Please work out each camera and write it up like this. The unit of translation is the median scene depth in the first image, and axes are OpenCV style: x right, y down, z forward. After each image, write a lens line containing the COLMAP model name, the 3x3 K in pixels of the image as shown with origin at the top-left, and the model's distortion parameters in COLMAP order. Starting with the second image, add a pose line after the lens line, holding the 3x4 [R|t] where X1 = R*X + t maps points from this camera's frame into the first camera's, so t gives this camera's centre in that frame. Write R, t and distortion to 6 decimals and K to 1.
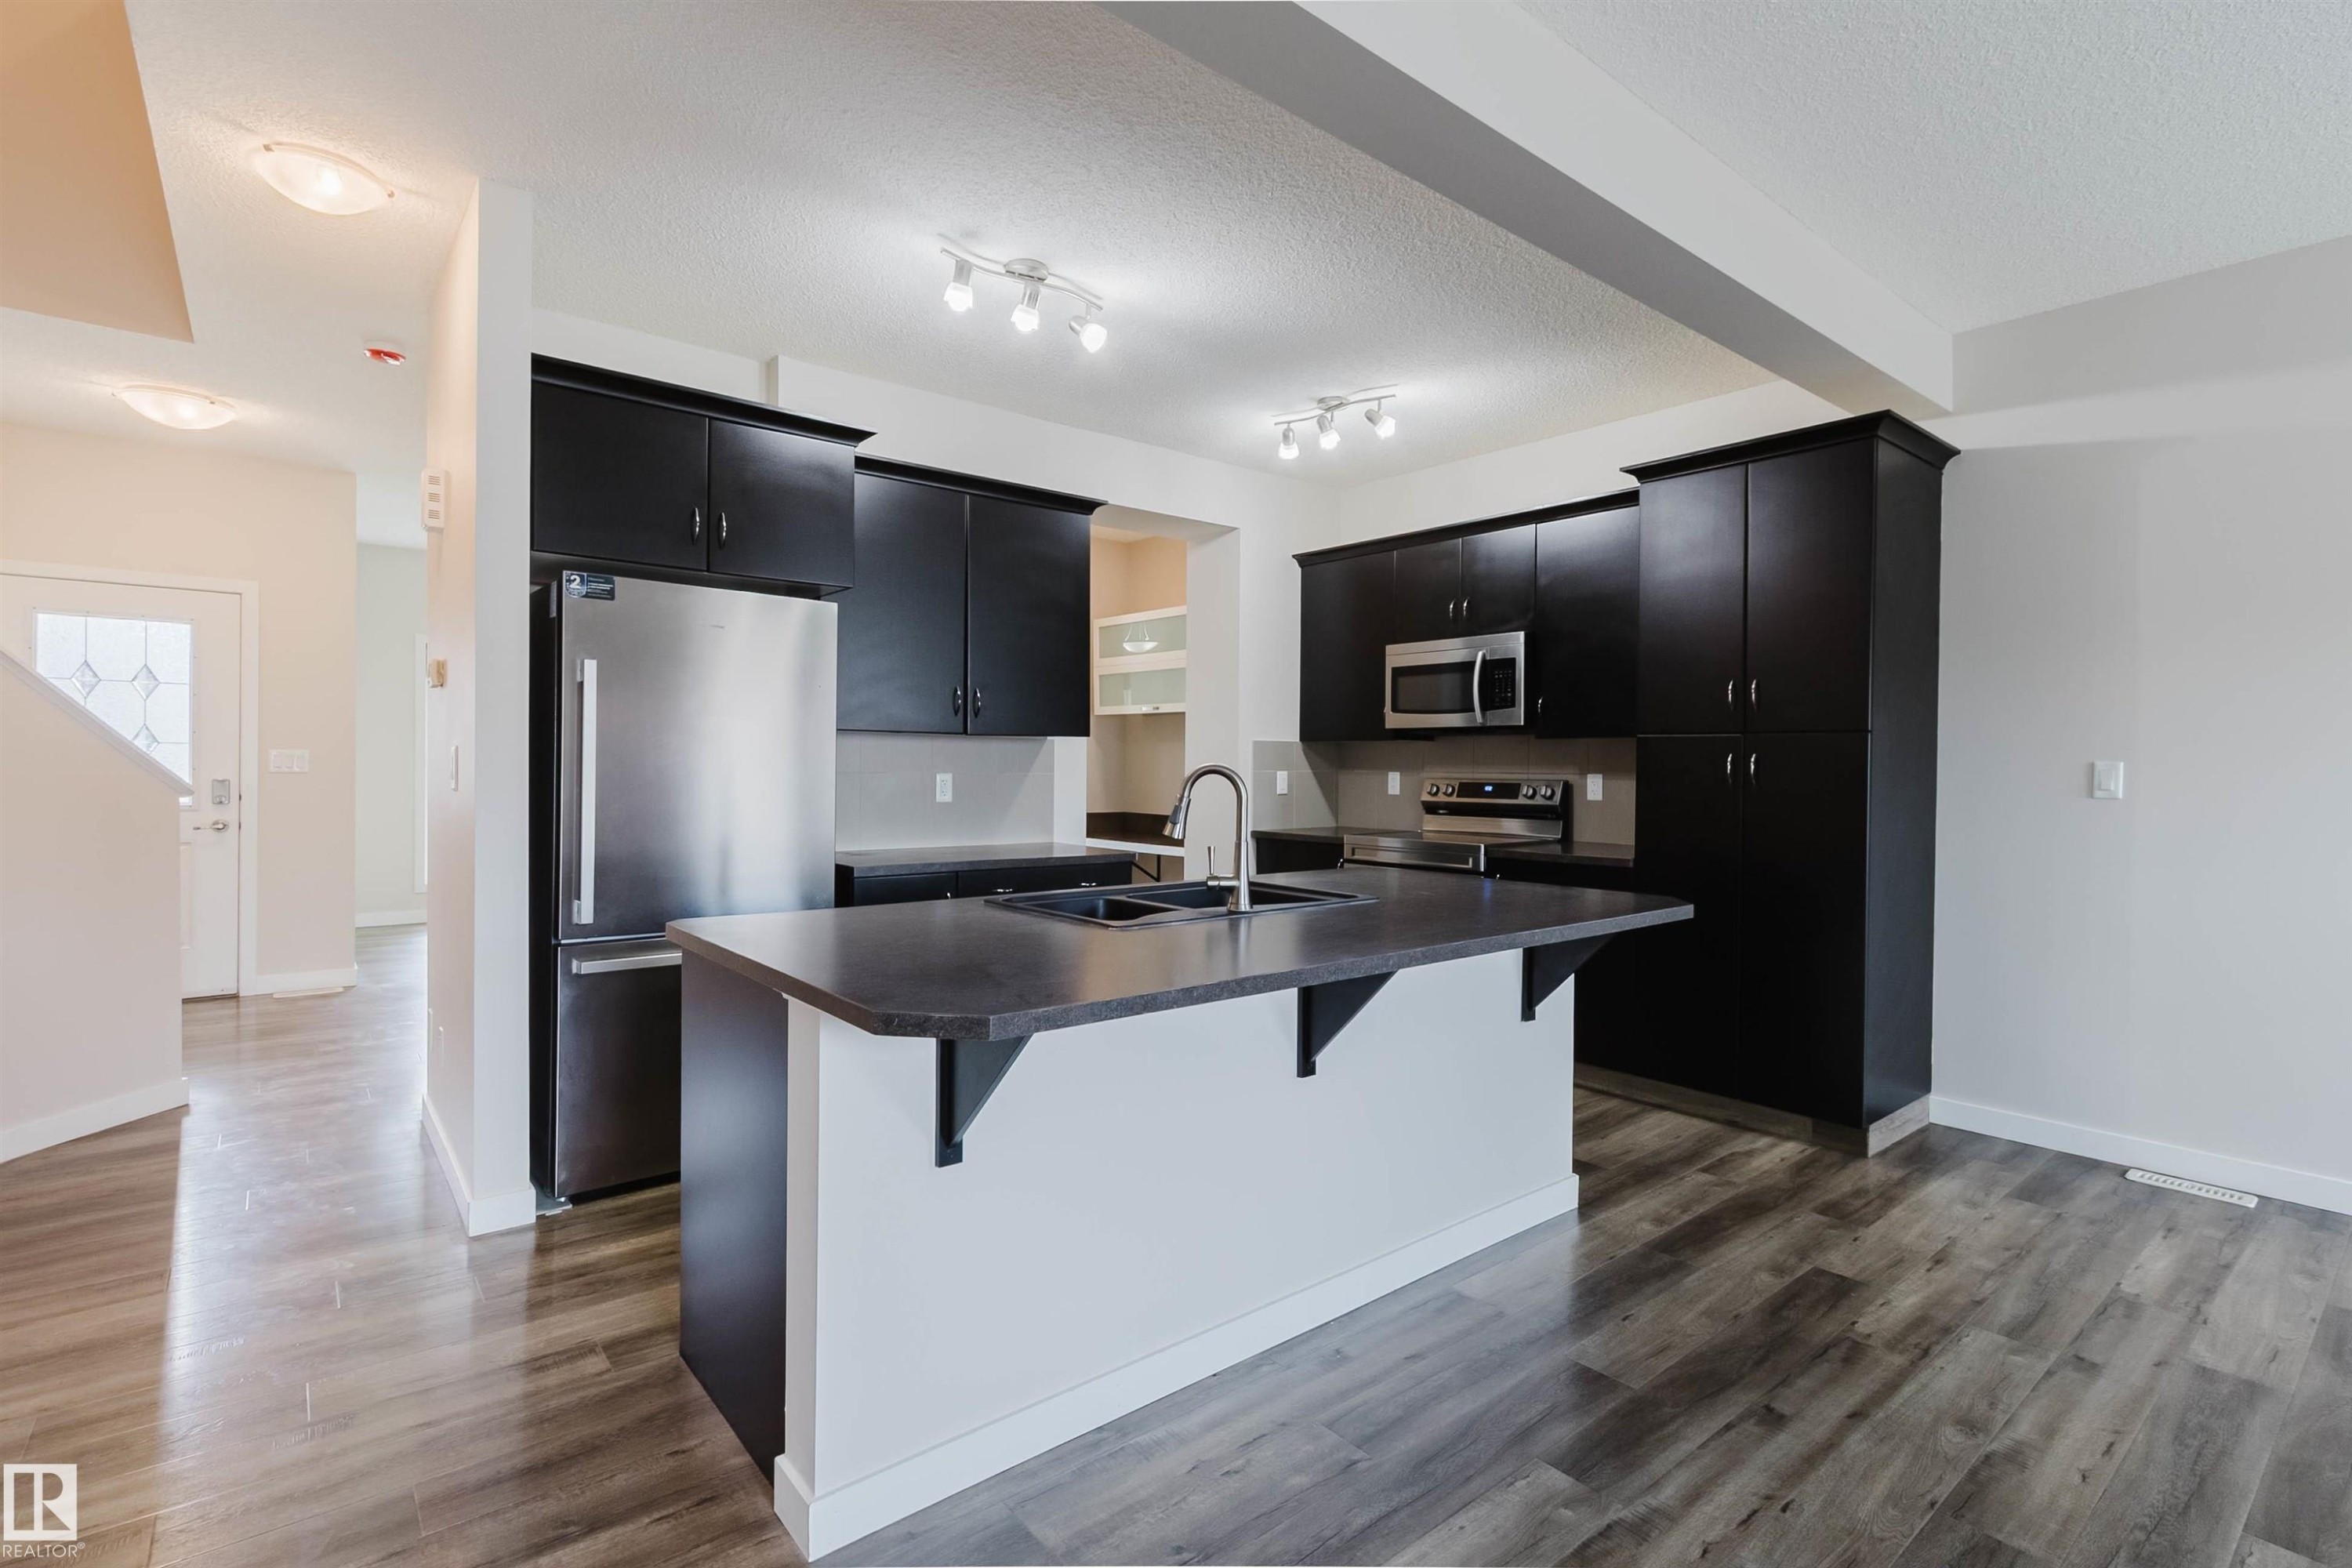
lens RADIAL K [[1078.2, 0, 1176.0], [0, 1078.2, 774.5], [0, 0, 1]] dist [0.001300, -0.000063]
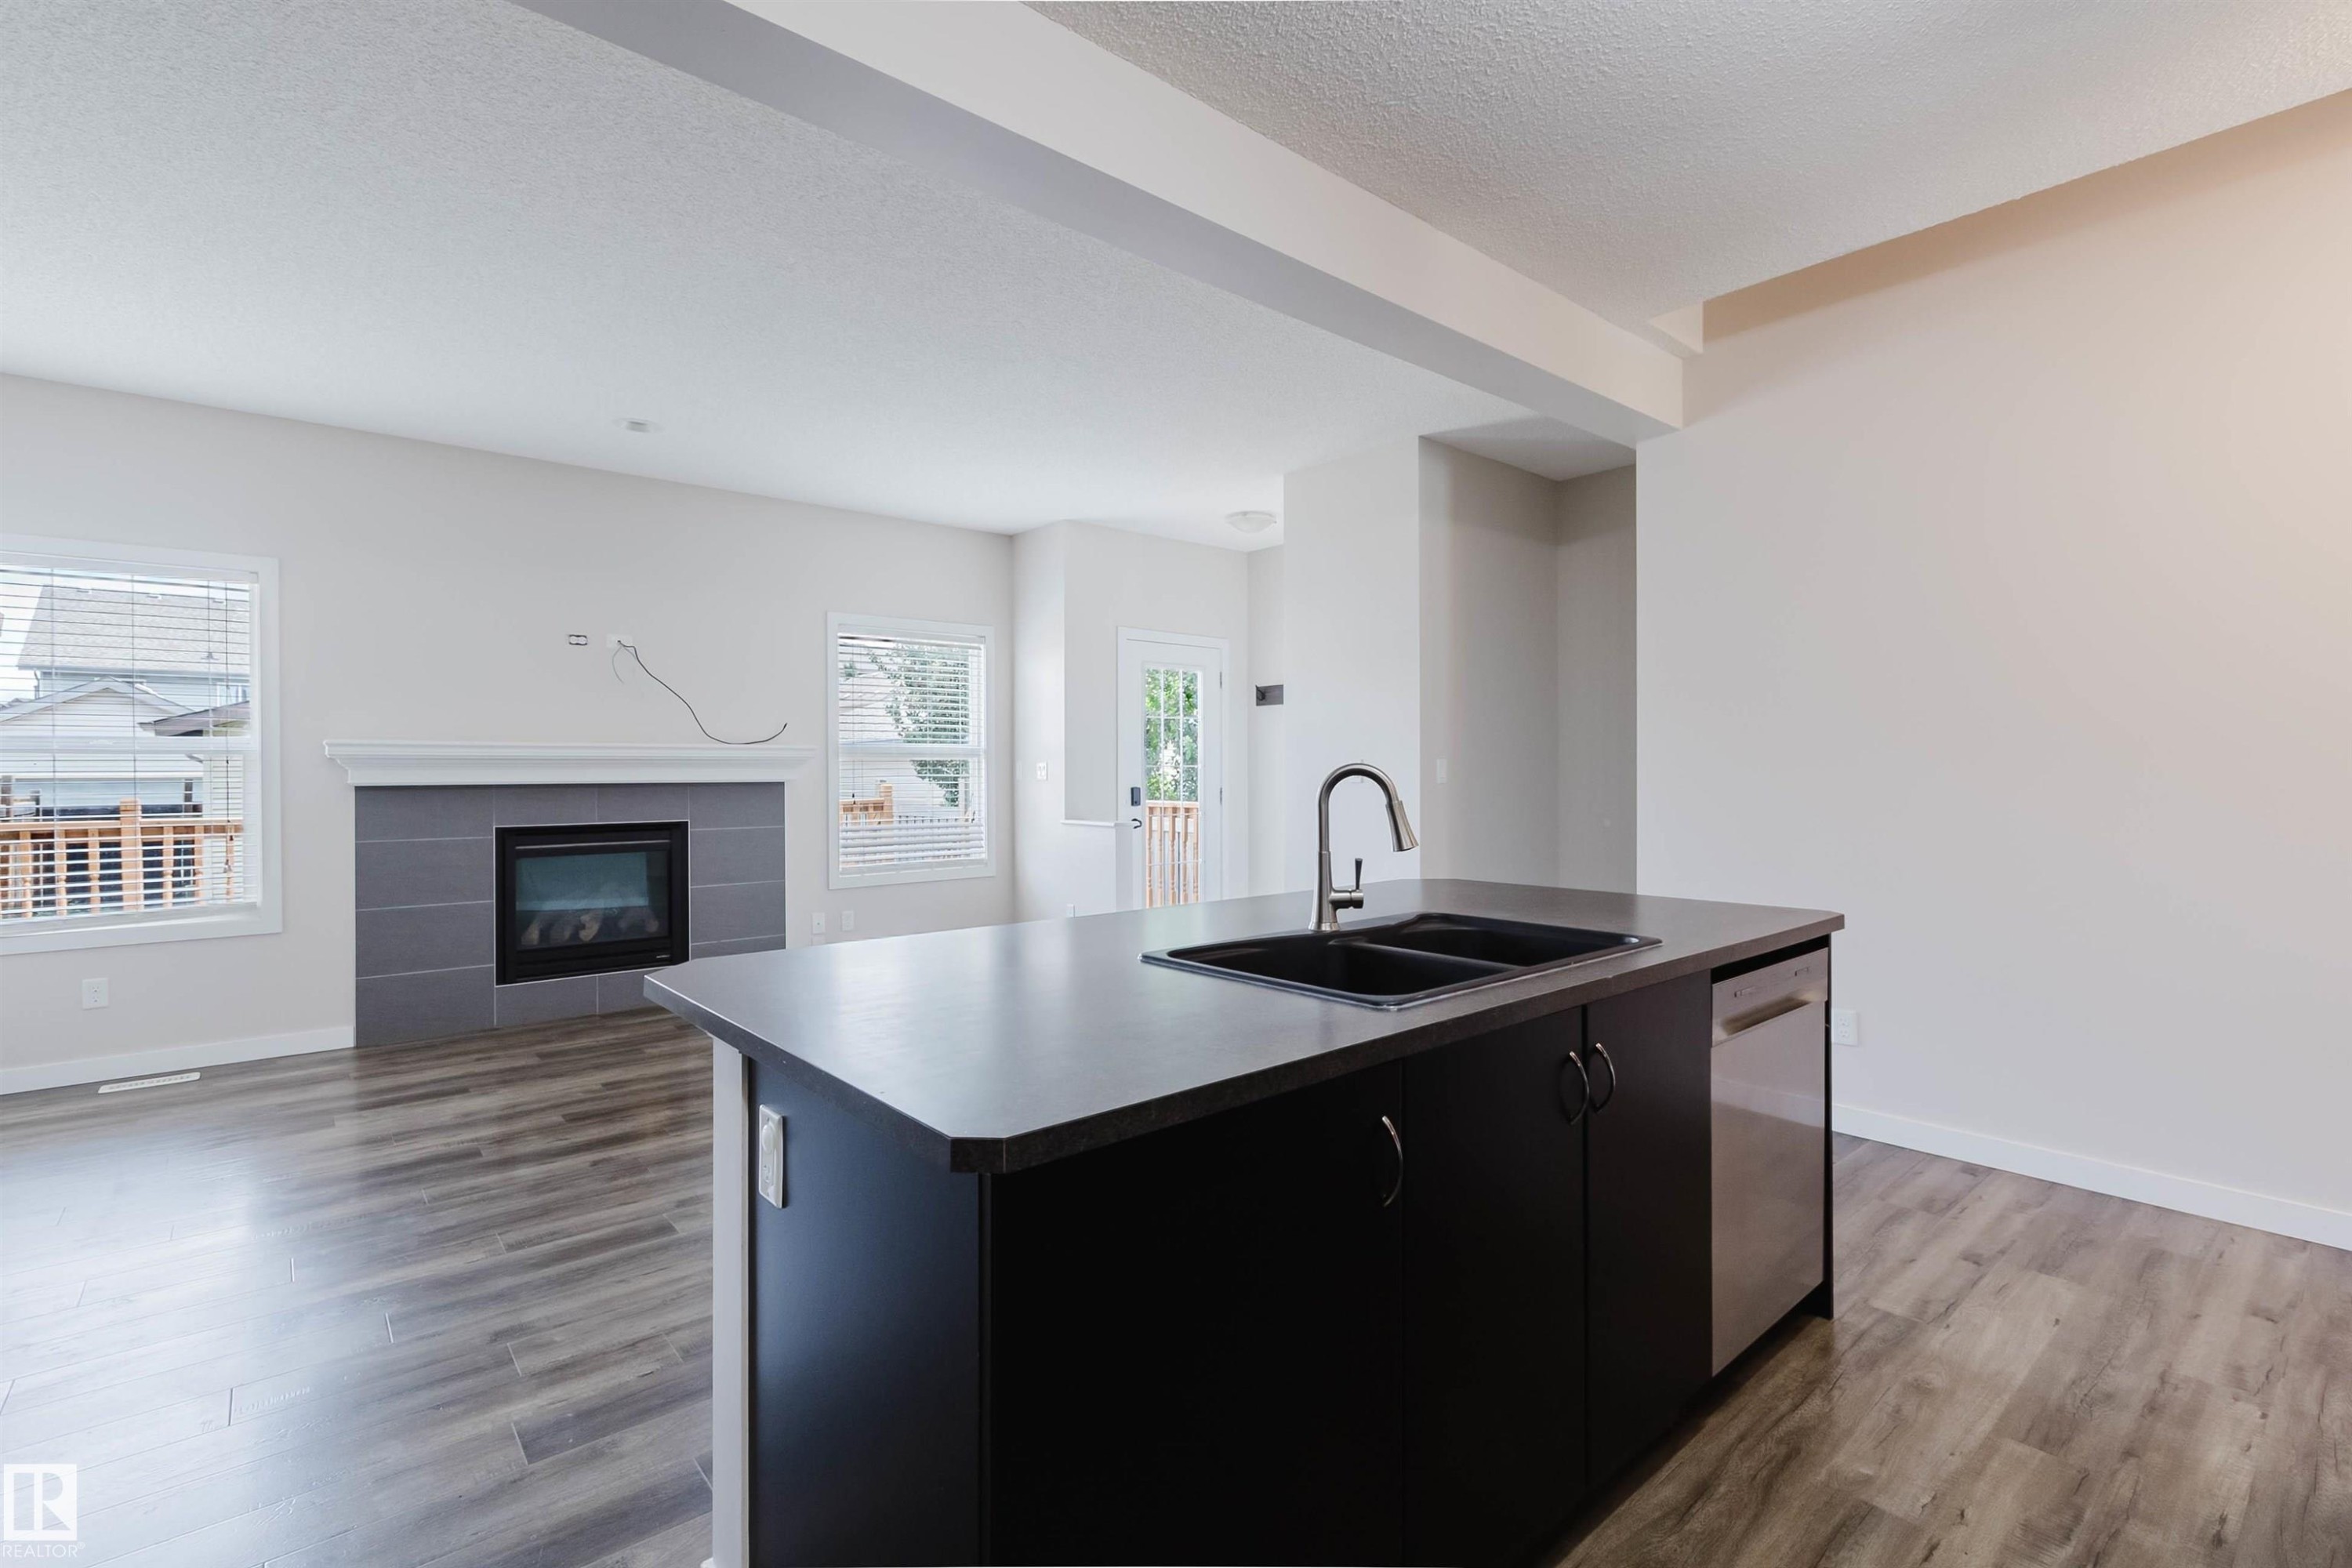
lens RADIAL K [[1078.2, 0, 1175.6], [0, 1078.2, 775.7], [0, 0, 1]] dist [0.001300, -0.000063]
pose [[-0.999787, -0.012389, -0.016510, 0.224851], [-0.012592, 0.999846, 0.012238, -0.009543], [0.016356, 0.012443, -0.999789, 2.065931]]
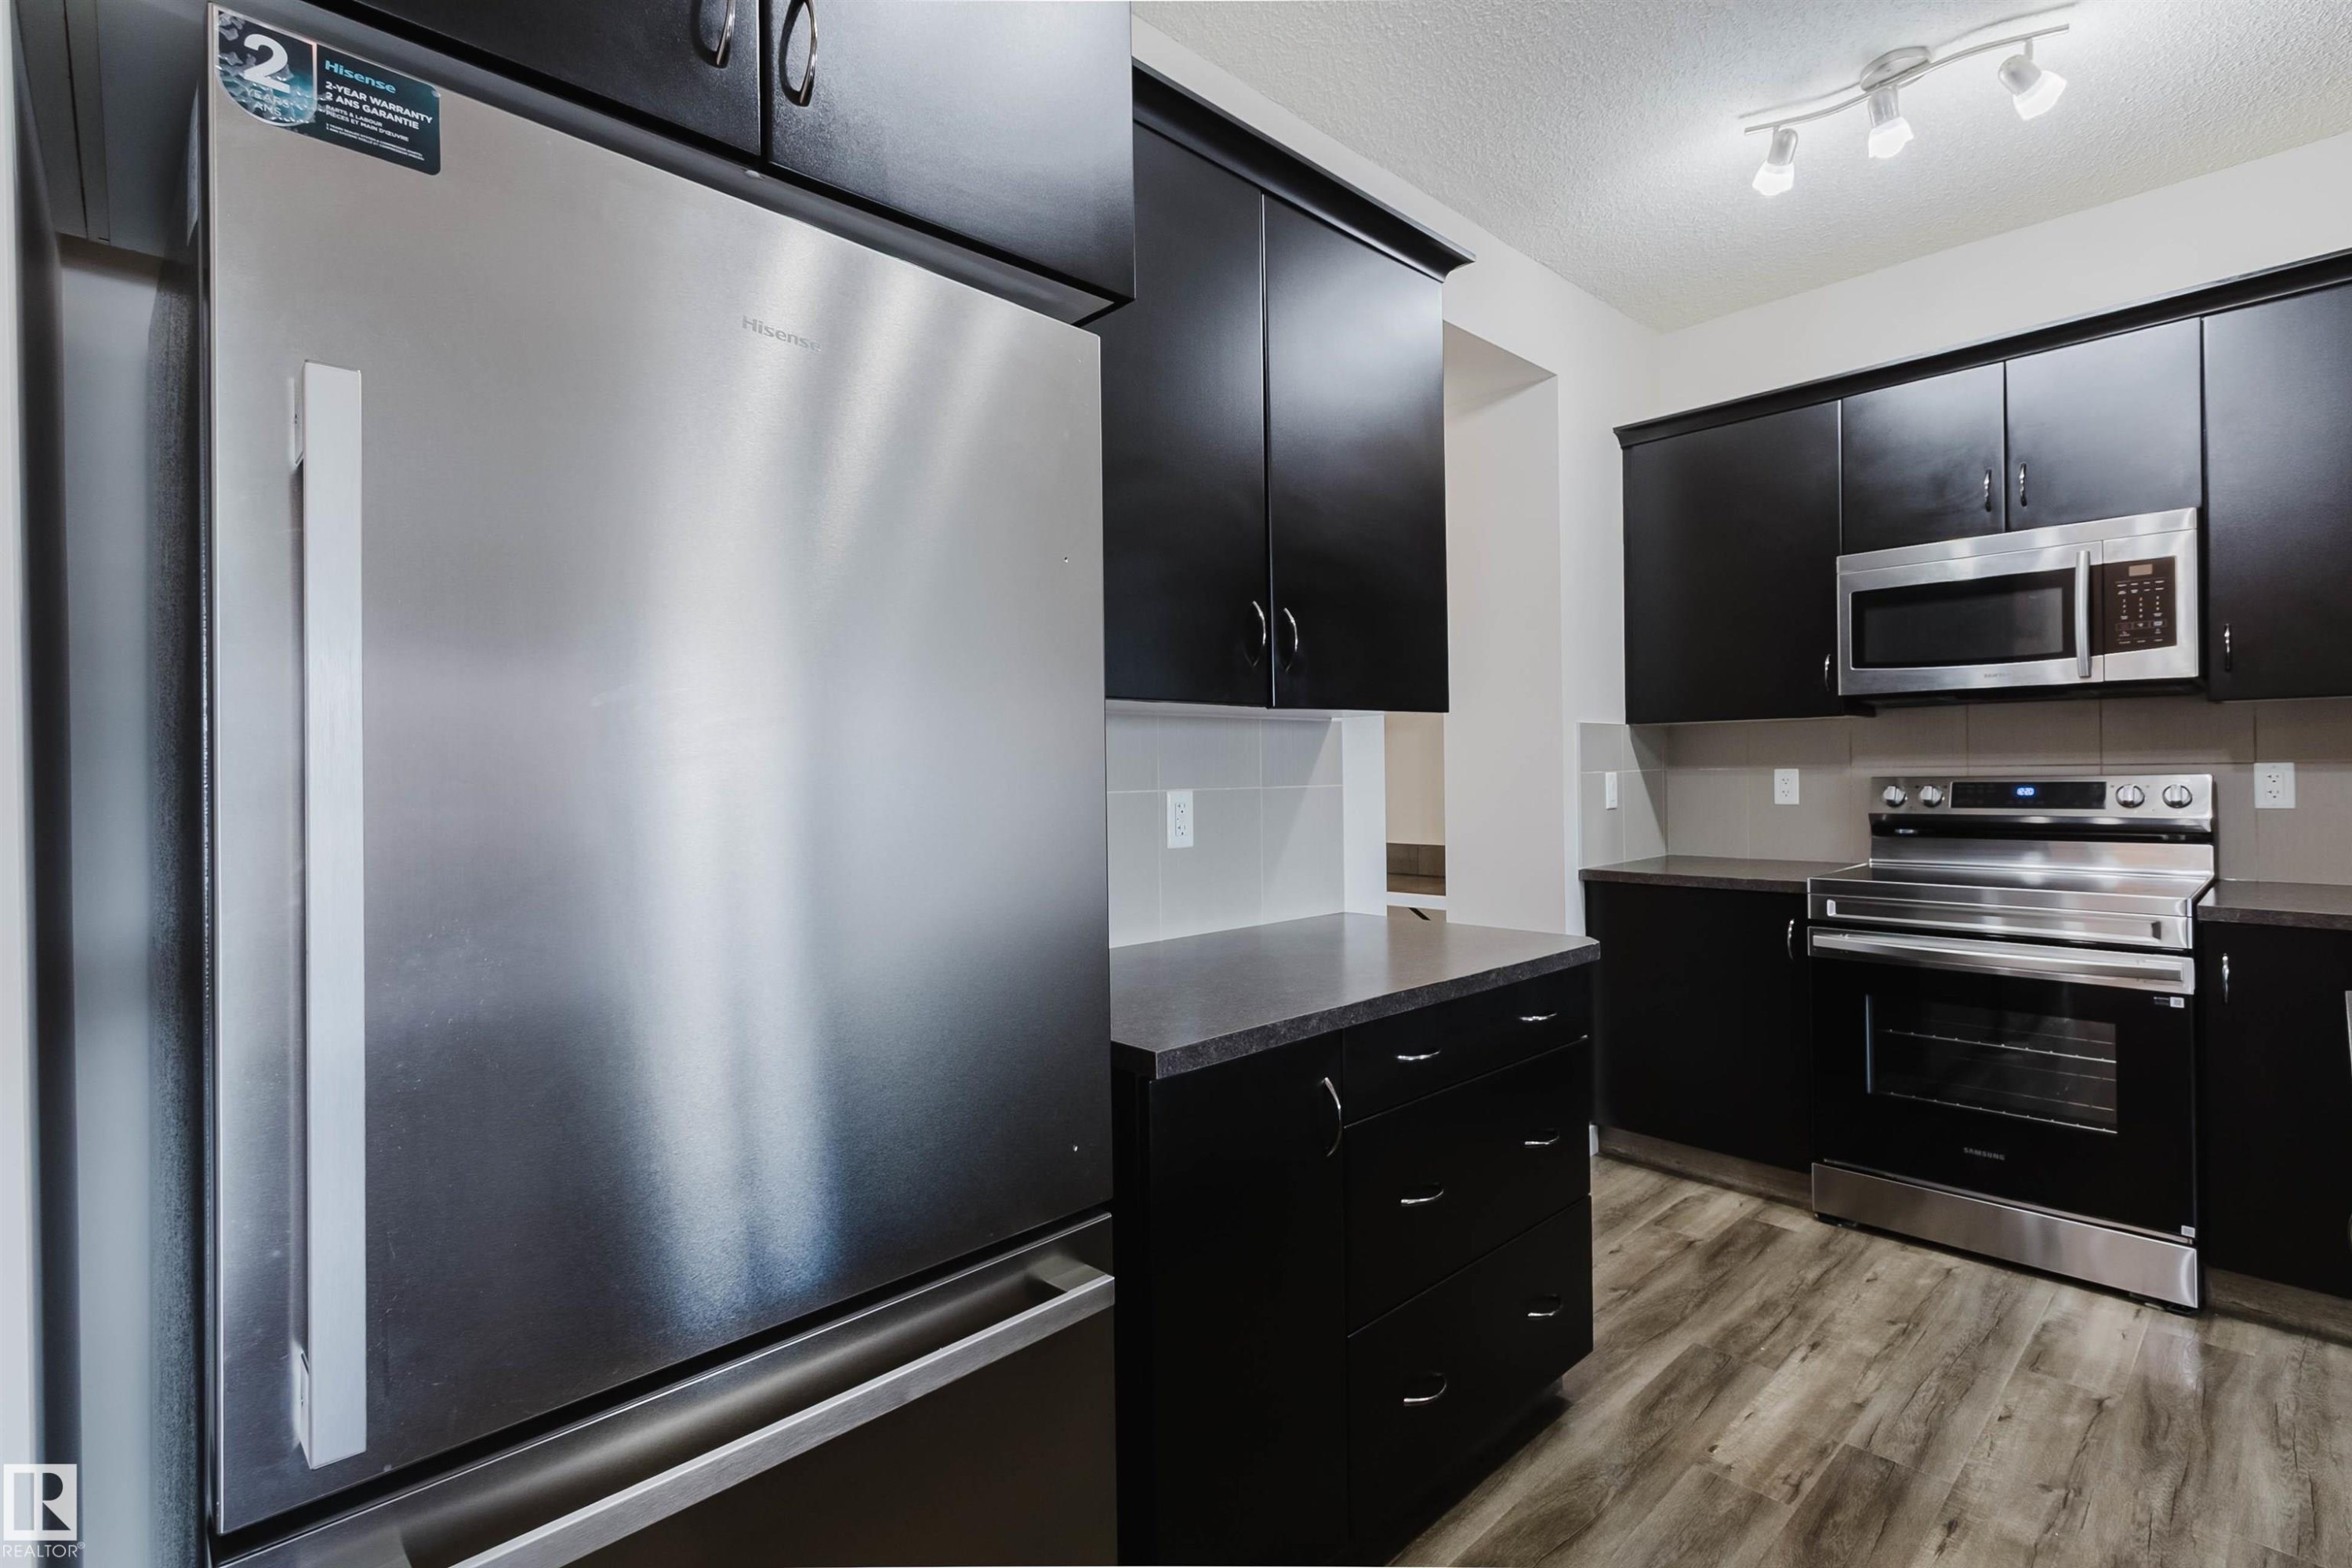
lens RADIAL K [[1078.2, 0, 1174.4], [0, 1078.2, 776.8], [0, 0, 1]] dist [0.001300, -0.000063]
pose [[0.997784, -0.023797, 0.062141, -0.232877], [0.024022, 0.999707, -0.002873, -0.005314], [-0.062055, 0.004359, 0.998063, 0.468322]]
